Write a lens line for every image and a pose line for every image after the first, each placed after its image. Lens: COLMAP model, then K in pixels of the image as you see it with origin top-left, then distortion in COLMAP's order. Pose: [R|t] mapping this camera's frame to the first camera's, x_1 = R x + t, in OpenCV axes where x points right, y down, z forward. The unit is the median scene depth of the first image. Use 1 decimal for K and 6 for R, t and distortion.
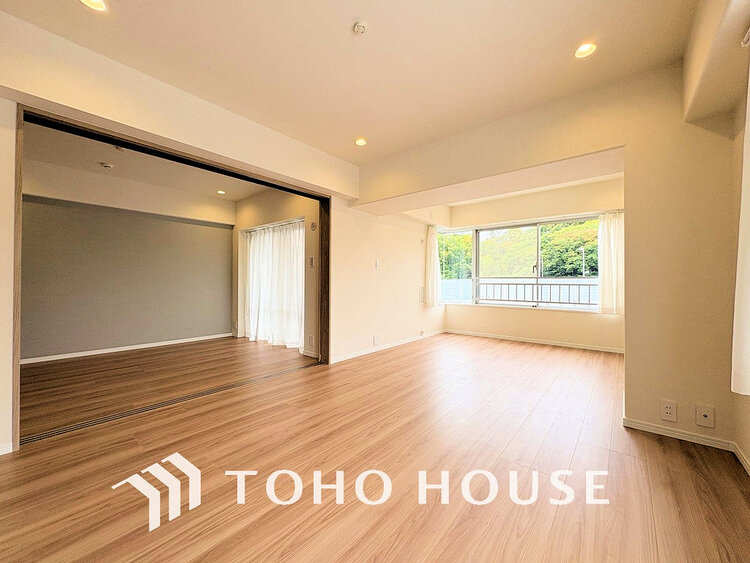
lens RADIAL K [[300.2, 0, 375.0], [0, 300.2, 281.5], [0, 0, 1]] dist [-0.000864, -0.000467]
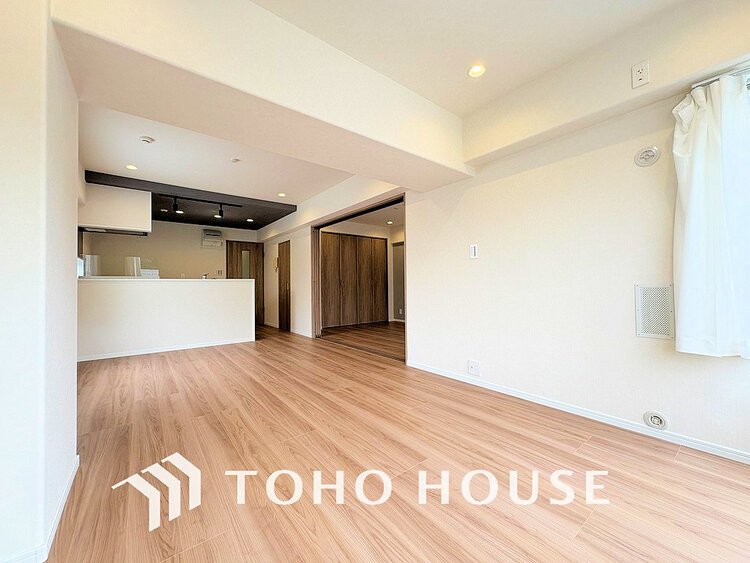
lens RADIAL K [[300.2, 0, 375.0], [0, 300.2, 281.5], [0, 0, 1]] dist [-0.000864, -0.000467]
pose [[-0.177429, -0.040009, -0.983320, 0.828433], [-0.024746, 0.999039, -0.036183, 0.052890], [0.983822, 0.017913, -0.178248, 1.115760]]
